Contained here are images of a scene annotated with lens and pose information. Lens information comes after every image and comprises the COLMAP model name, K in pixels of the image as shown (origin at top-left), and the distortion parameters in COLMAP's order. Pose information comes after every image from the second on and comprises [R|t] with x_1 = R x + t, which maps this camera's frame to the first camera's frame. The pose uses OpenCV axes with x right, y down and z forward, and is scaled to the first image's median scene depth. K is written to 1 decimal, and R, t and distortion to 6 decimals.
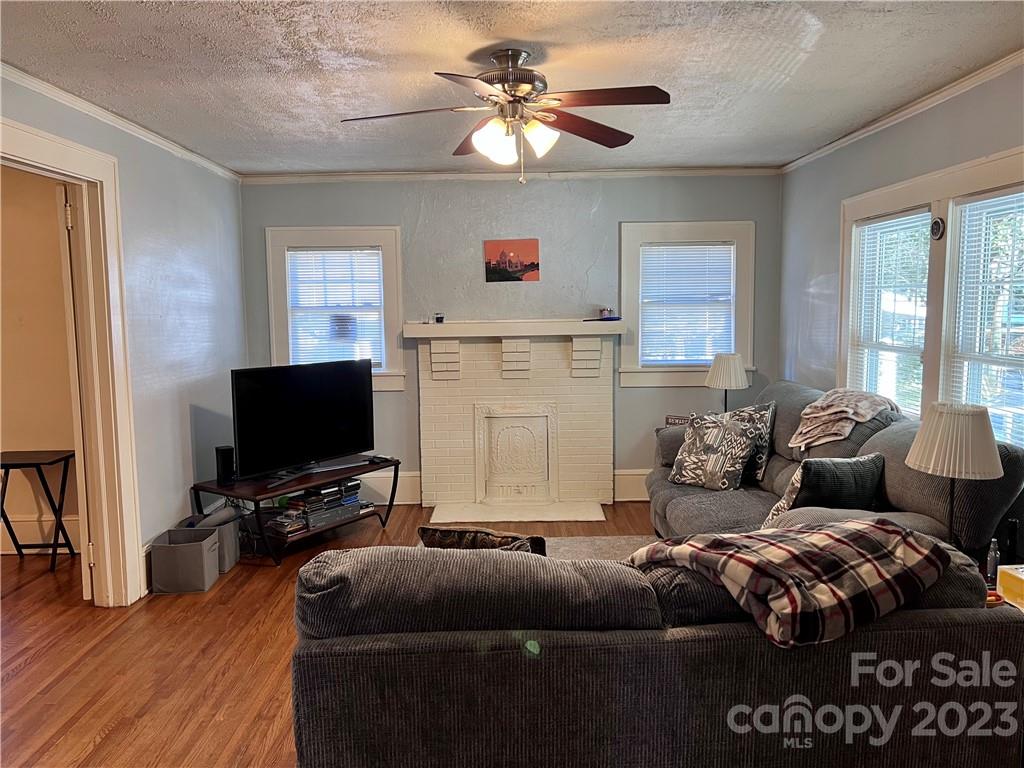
lens RADIAL K [[765.1, 0, 512.0], [0, 765.1, 384.0], [0, 0, 1]] dist [0.072715, -0.096133]
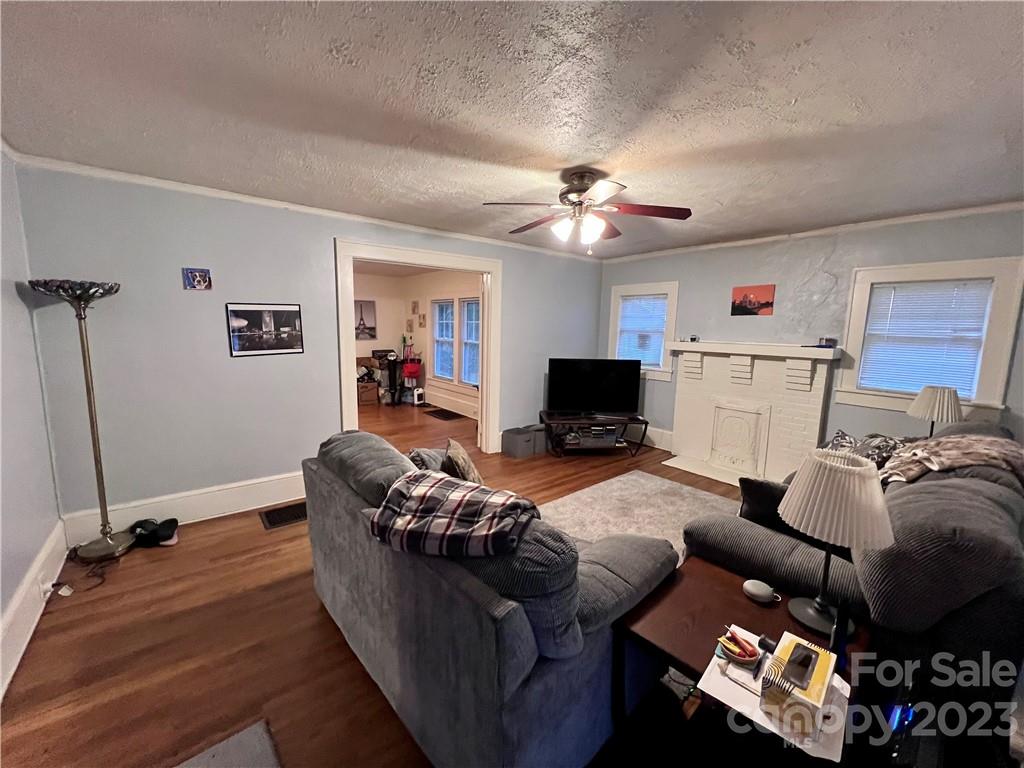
lens RADIAL K [[408.6, 0, 510.8], [0, 408.6, 381.7], [0, 0, 1]] dist [-0.002592, -0.000231]
pose [[0.617992, 0.132245, -0.774982, 0.347966], [-0.107767, 0.990695, 0.083118, -0.029145], [0.778763, 0.032152, 0.626494, 0.199925]]
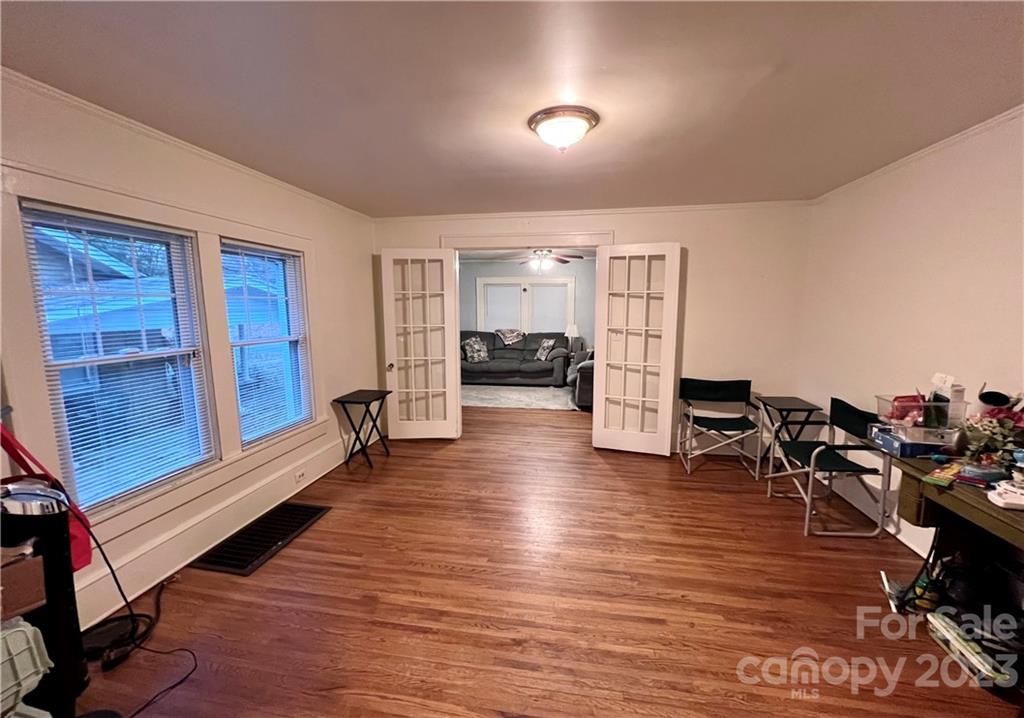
lens RADIAL K [[409.5, 0, 512.0], [0, 409.5, 359.0], [0, 0, 1]] dist [0.000182, -0.000011]
pose [[0.180974, -0.114643, 0.976783, -1.199906], [0.098645, 0.990290, 0.097952, -0.031527], [-0.978528, 0.078628, 0.190526, 0.441658]]
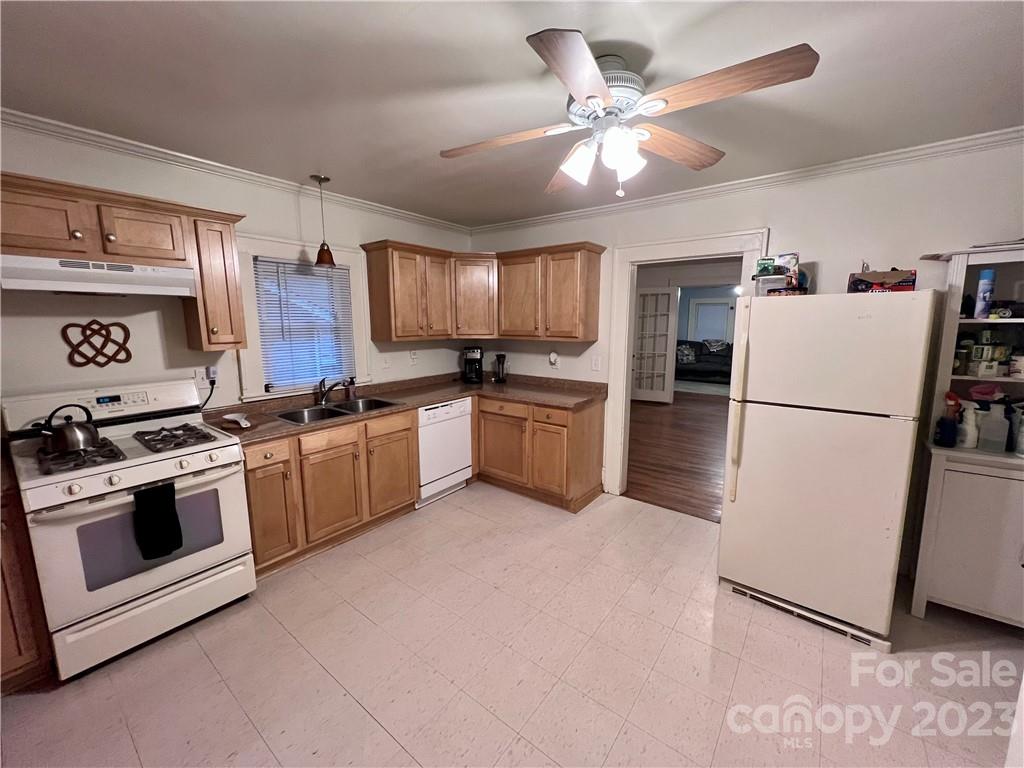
lens RADIAL K [[408.6, 0, 510.8], [0, 408.6, 381.7], [0, 0, 1]] dist [-0.002592, -0.000231]
pose [[0.619969, -0.105410, 0.777513, -1.807757], [0.071570, 0.994401, 0.077746, -0.013032], [-0.781355, 0.007447, 0.624042, 0.287662]]
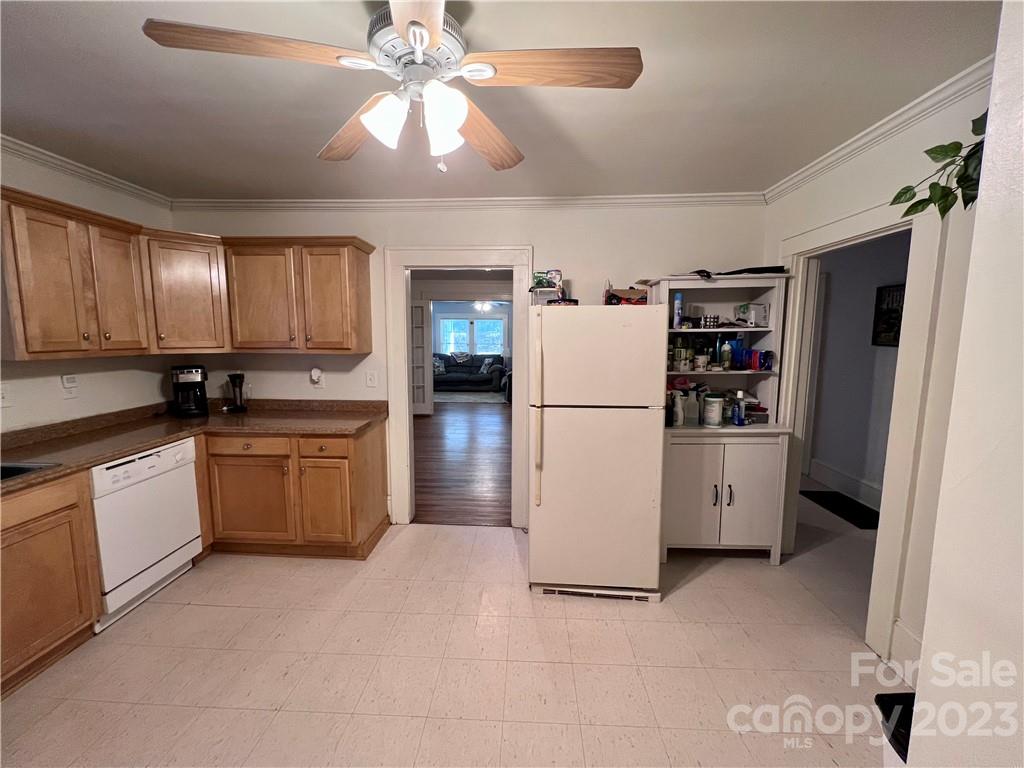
lens RADIAL K [[408.6, 0, 510.8], [0, 408.6, 381.7], [0, 0, 1]] dist [-0.002592, -0.000231]
pose [[0.052963, -0.100405, 0.993536, -1.765650], [0.094323, 0.990987, 0.095119, -0.013459], [-0.994132, 0.088676, 0.061956, 0.363676]]
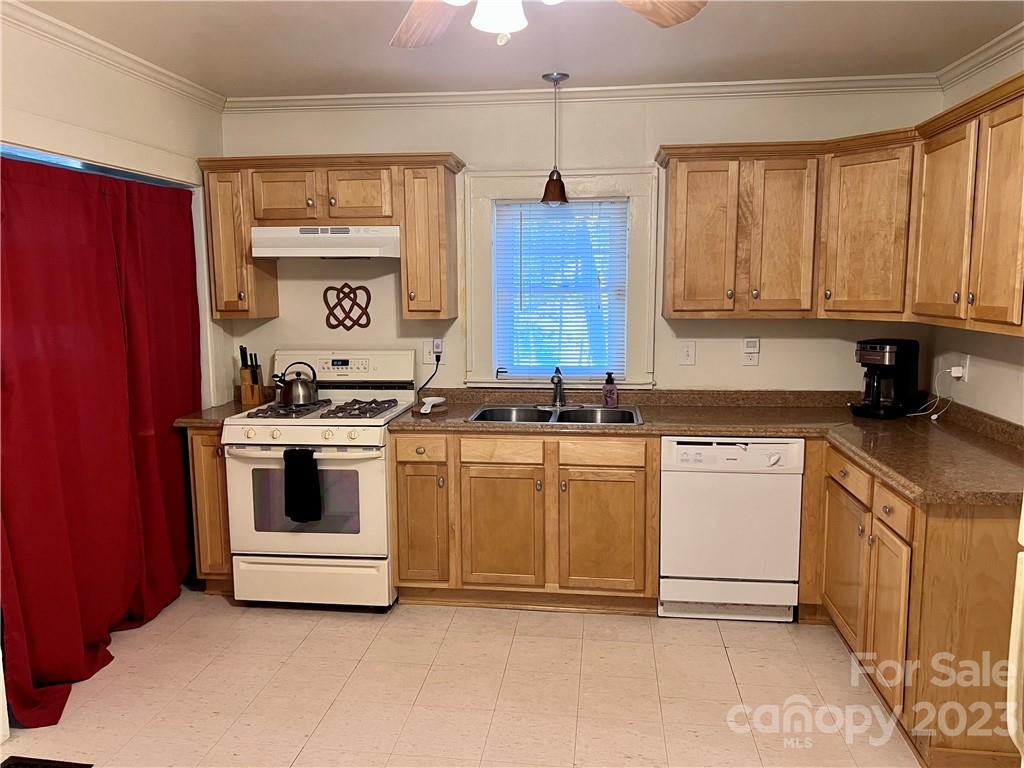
lens RADIAL K [[765.1, 0, 512.0], [0, 765.1, 384.0], [0, 0, 1]] dist [0.072715, -0.096133]
pose [[0.990962, 0.024738, -0.131842, -1.475586], [-0.020984, 0.999336, 0.029785, 0.002077], [0.132492, -0.026750, 0.990823, 0.121321]]
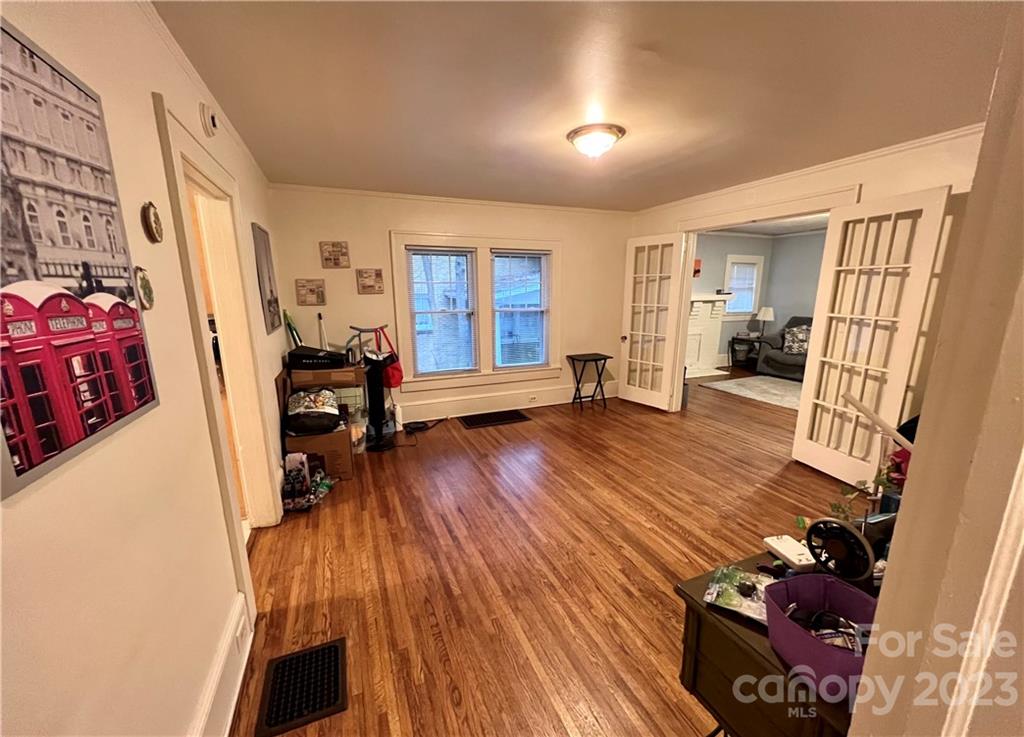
lens RADIAL K [[407.9, 0, 512.8], [0, 407.9, 382.4], [0, 0, 1]] dist [0.001316, 0.000024]
pose [[0.924344, -0.077002, 0.373710, -1.072148], [0.031638, 0.991520, 0.126048, 0.012010], [-0.380247, -0.104688, 0.918941, 0.016848]]
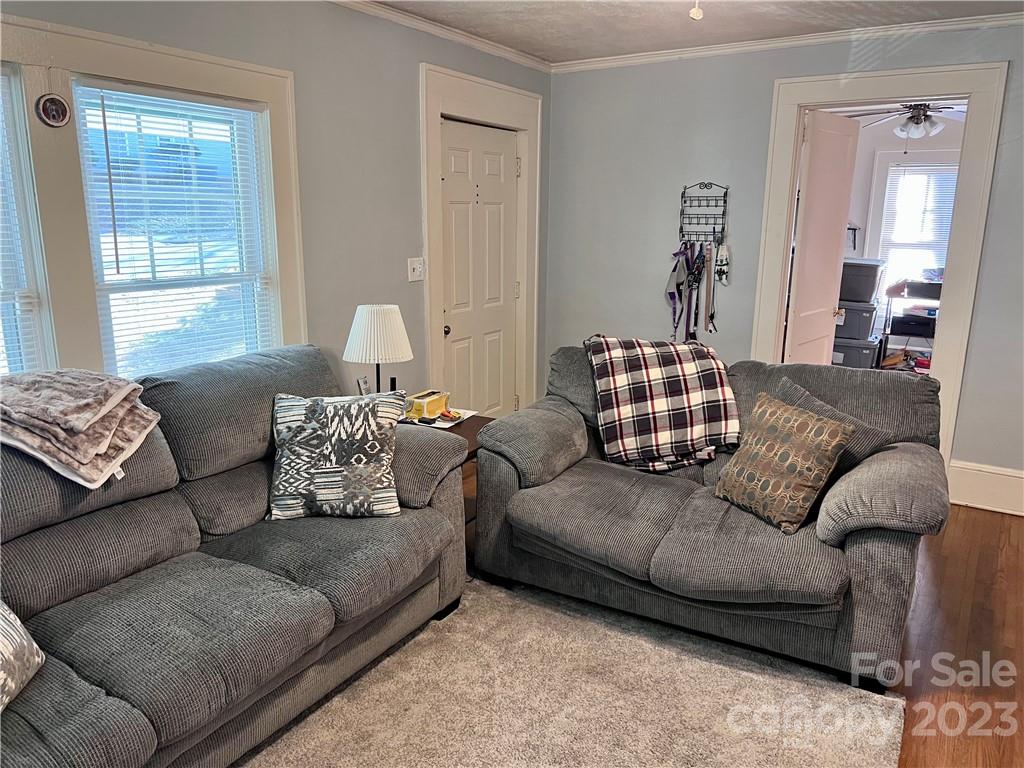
lens RADIAL K [[765.1, 0, 512.0], [0, 765.1, 384.0], [0, 0, 1]] dist [0.072715, -0.096133]
pose [[-0.840455, -0.113379, 0.529888, -0.126161], [0.056886, 0.954002, 0.294353, -0.098827], [-0.538888, 0.277534, -0.795346, 0.935258]]
